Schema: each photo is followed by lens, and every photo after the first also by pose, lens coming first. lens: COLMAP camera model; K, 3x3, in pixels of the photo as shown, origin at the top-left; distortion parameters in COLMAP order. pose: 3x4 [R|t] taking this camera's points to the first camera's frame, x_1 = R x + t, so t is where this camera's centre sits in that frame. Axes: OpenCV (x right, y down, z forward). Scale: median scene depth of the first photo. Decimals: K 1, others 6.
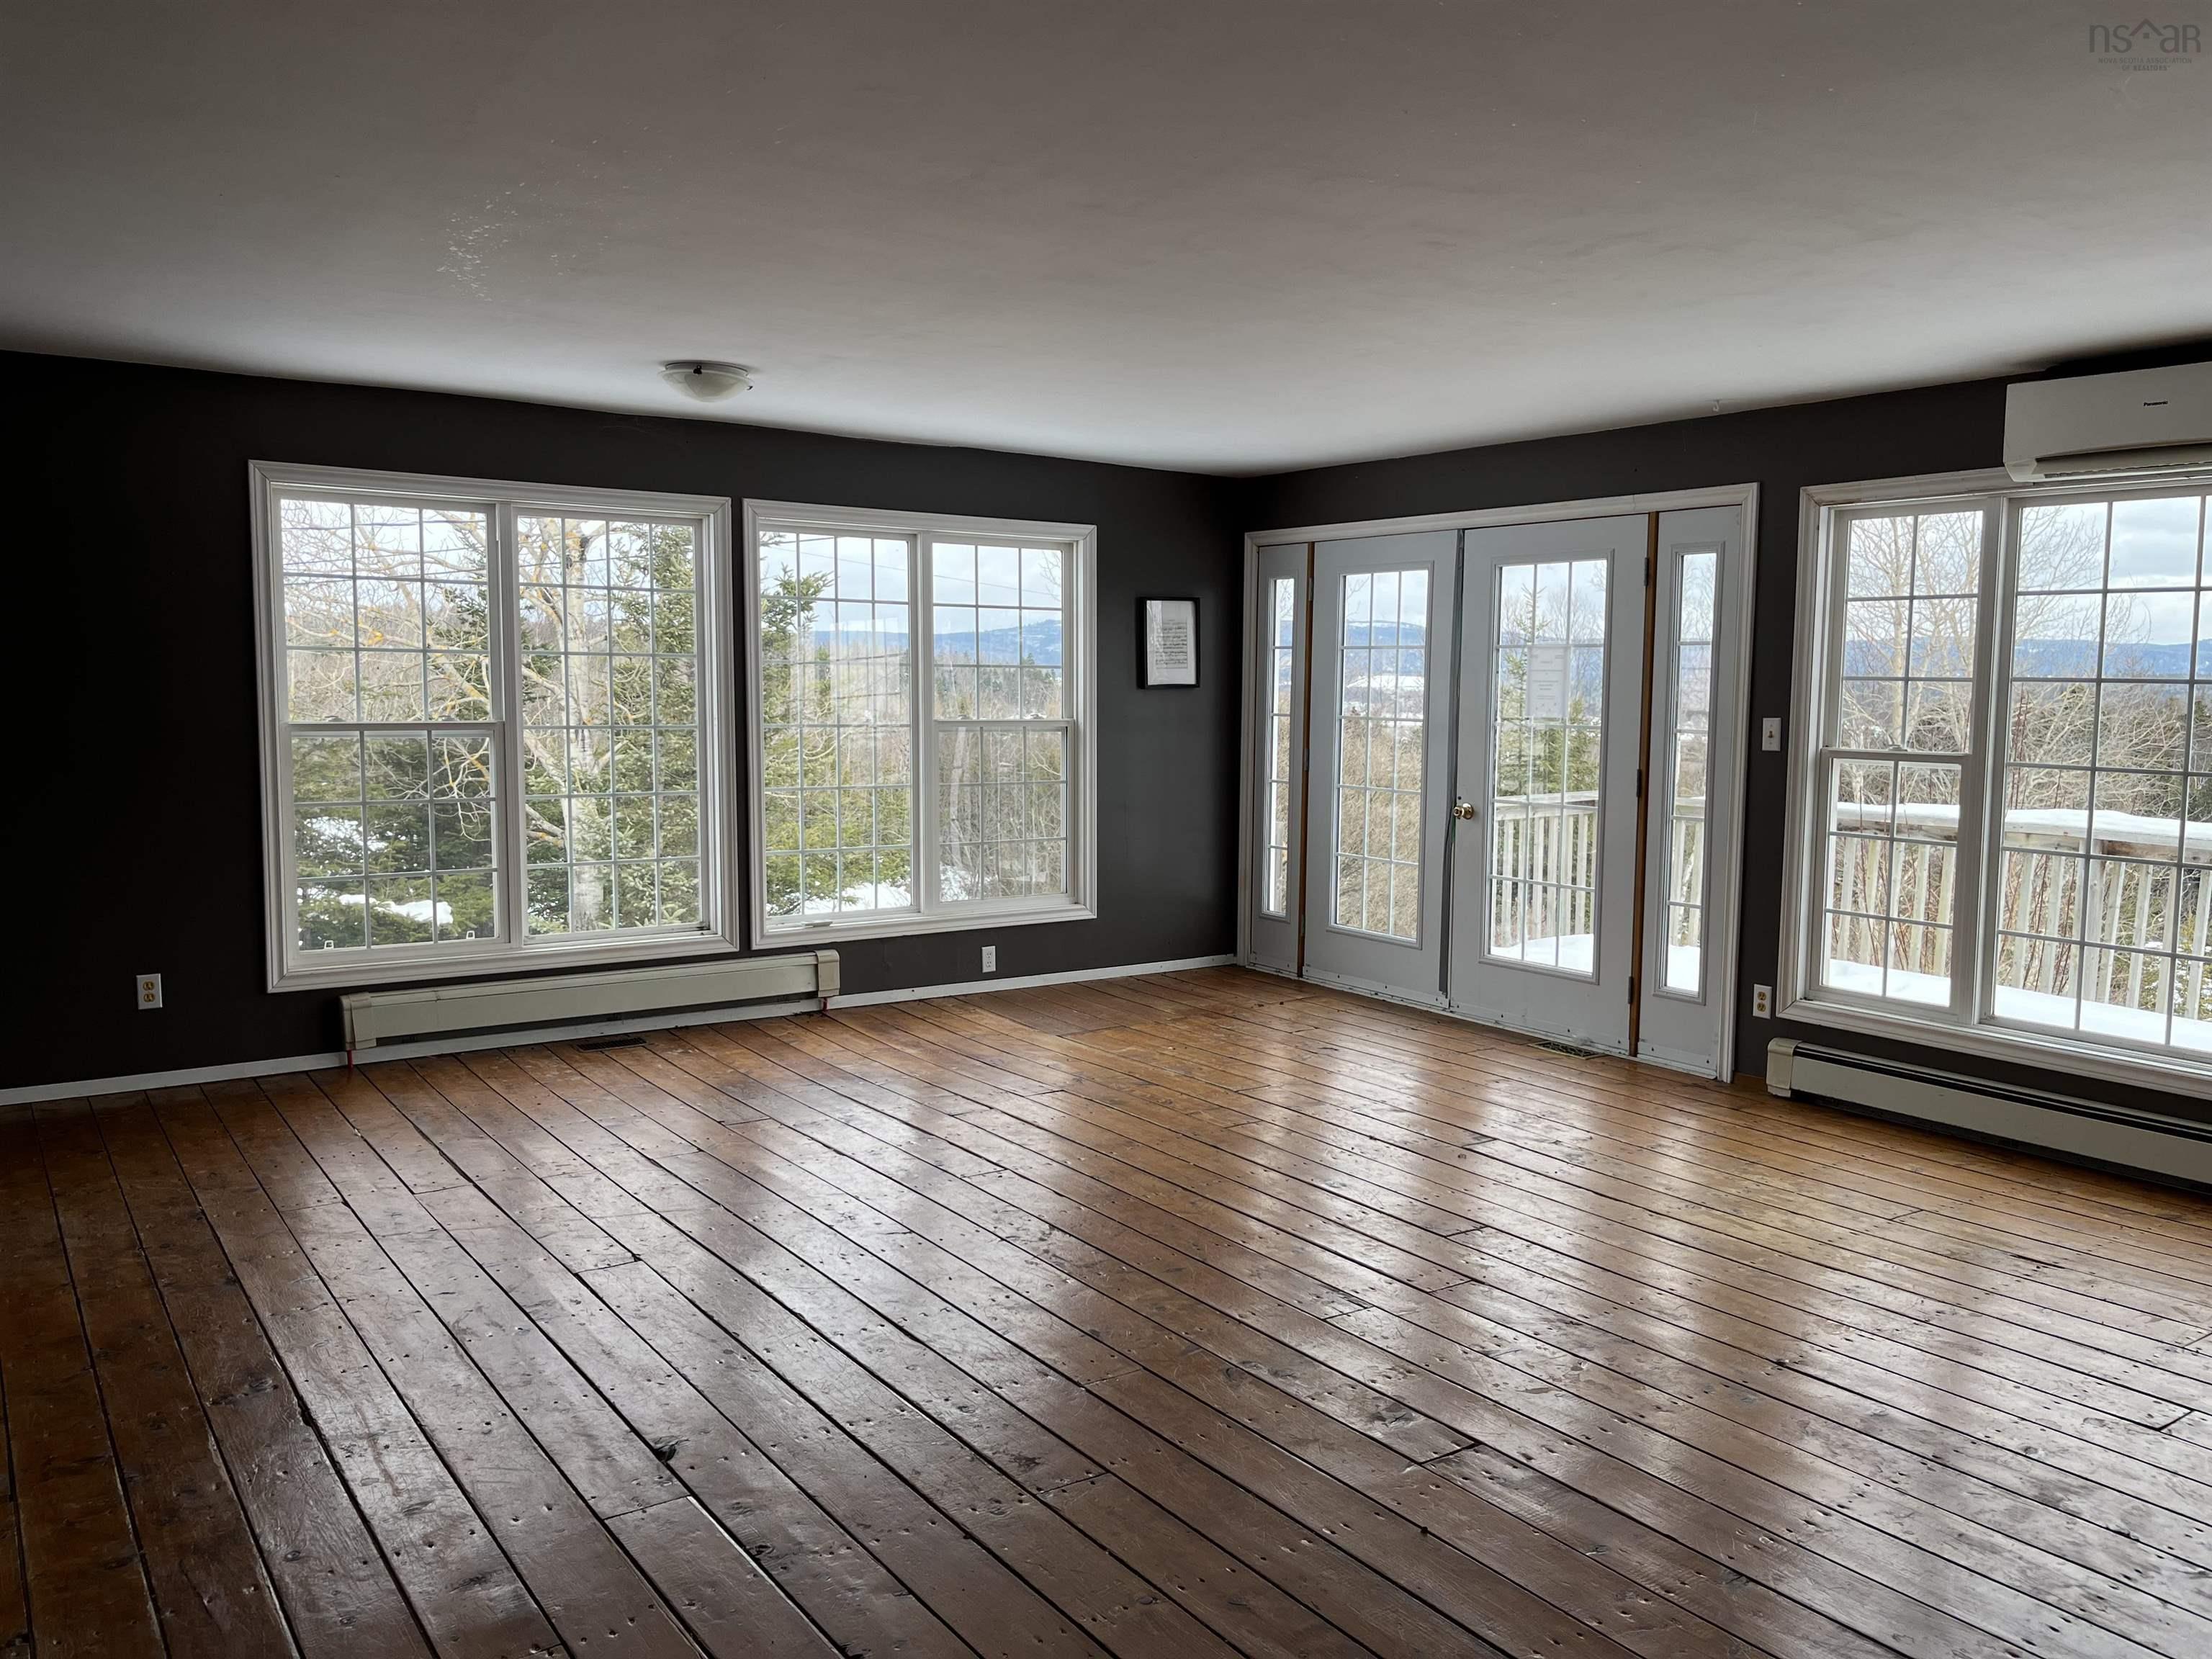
lens RADIAL K [[1666.6, 0, 1104.3], [0, 1666.6, 831.6], [0, 0, 1]] dist [0.024439, -0.008386]
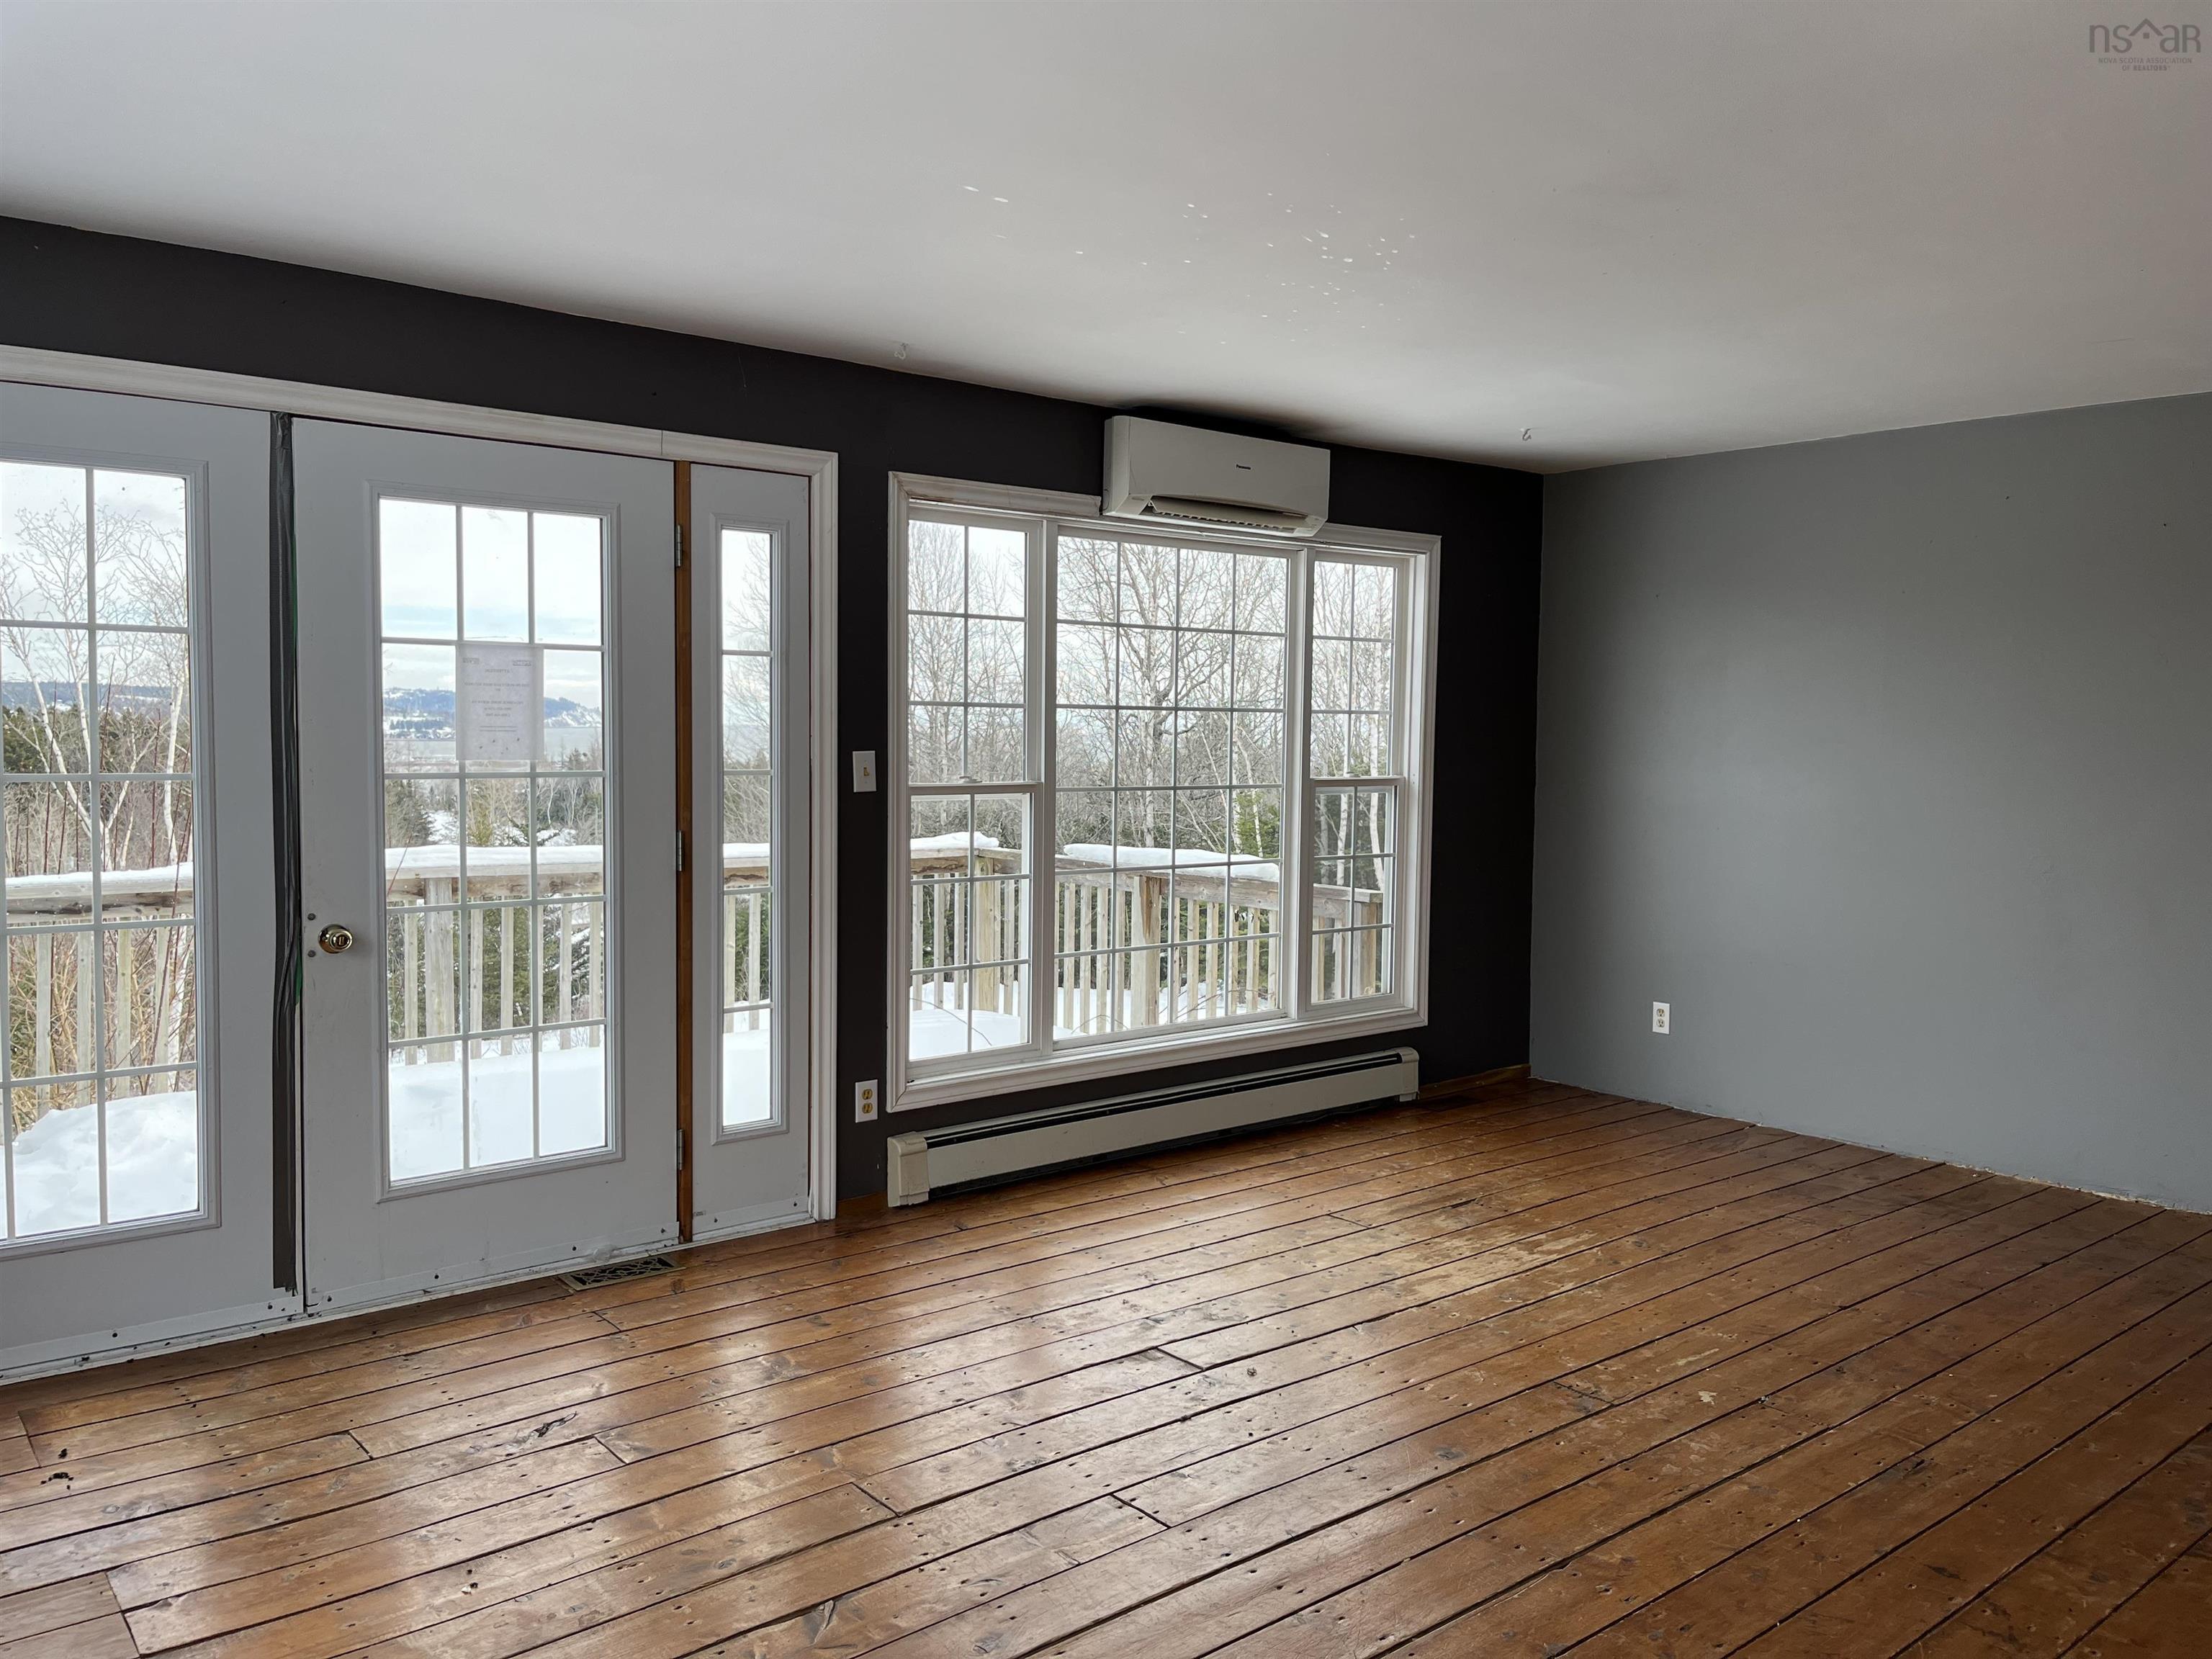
lens RADIAL K [[1666.6, 0, 1098.1], [0, 1666.6, 815.0], [0, 0, 1]] dist [0.024439, -0.008386]
pose [[-0.072156, -0.068359, 0.995048, -0.407750], [0.081292, 0.993926, 0.074177, -0.086532], [-0.994075, 0.086242, -0.066160, 0.933639]]
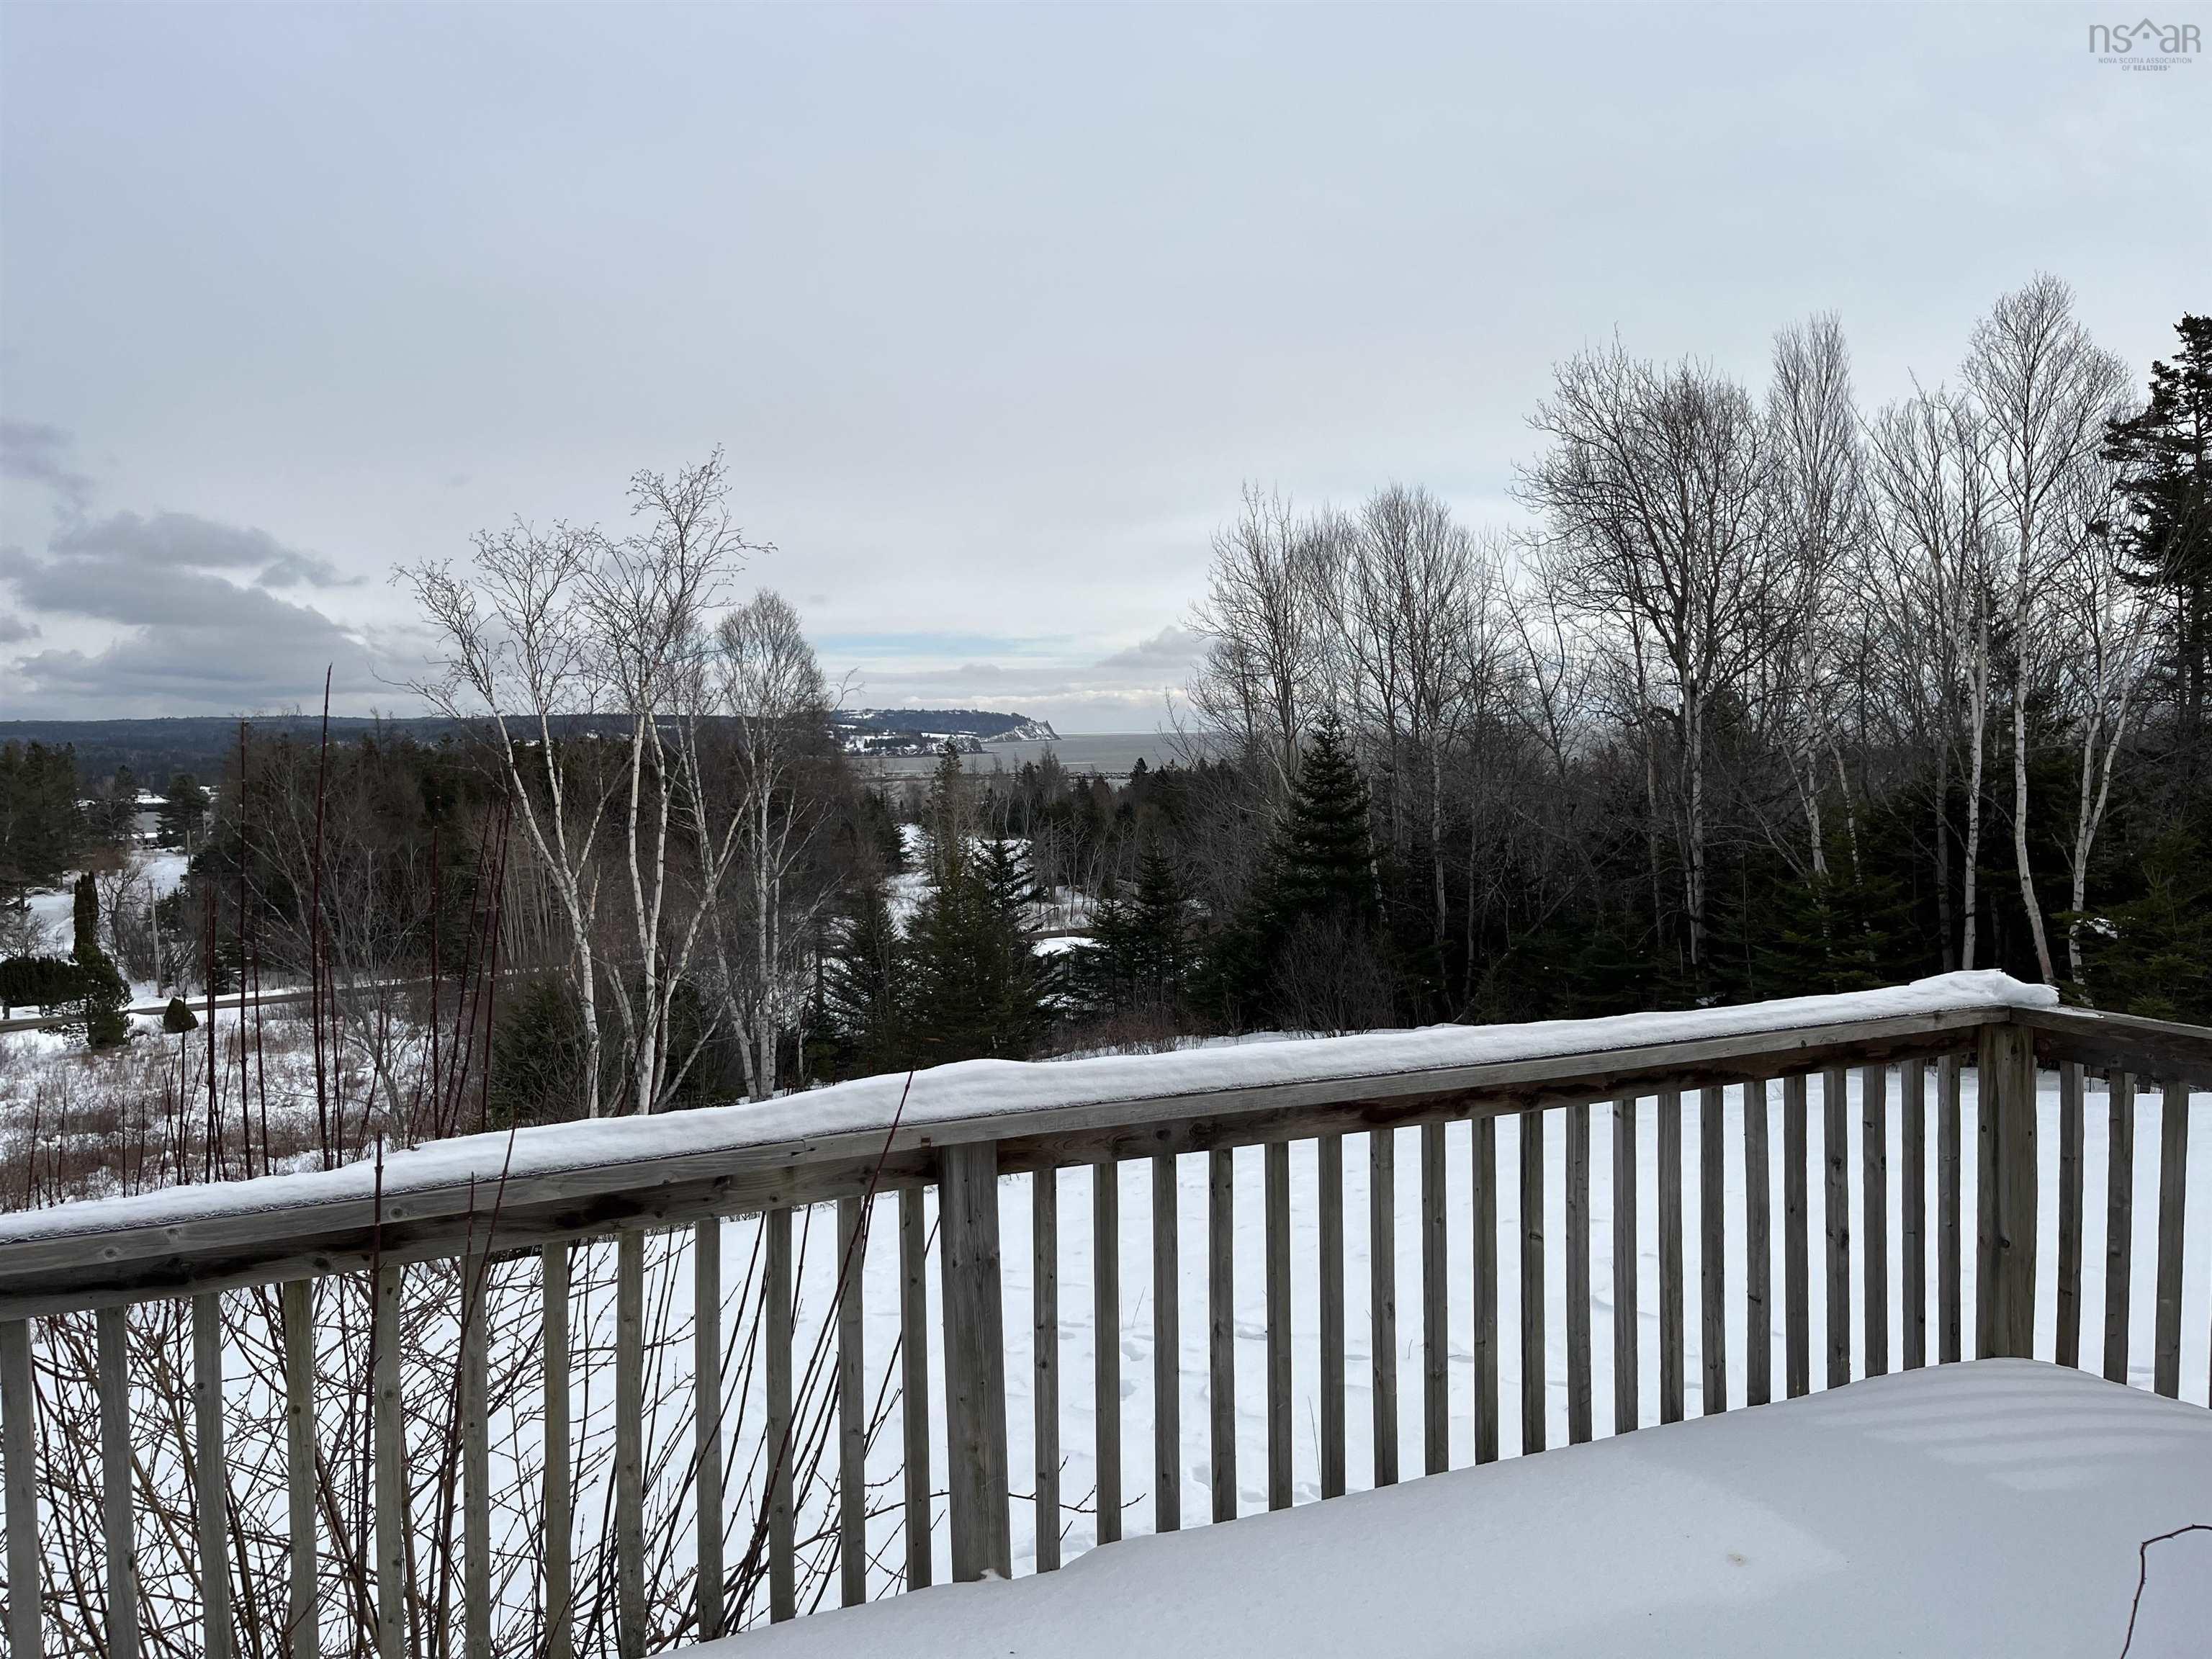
lens RADIAL K [[1666.6, 0, 1108.5], [0, 1666.6, 823.9], [0, 0, 1]] dist [0.024439, -0.008386]
pose [[0.180485, -0.072725, 0.980886, -0.311880], [0.117272, 0.991740, 0.051951, -0.089845], [-0.976562, 0.105654, 0.187522, 0.964525]]
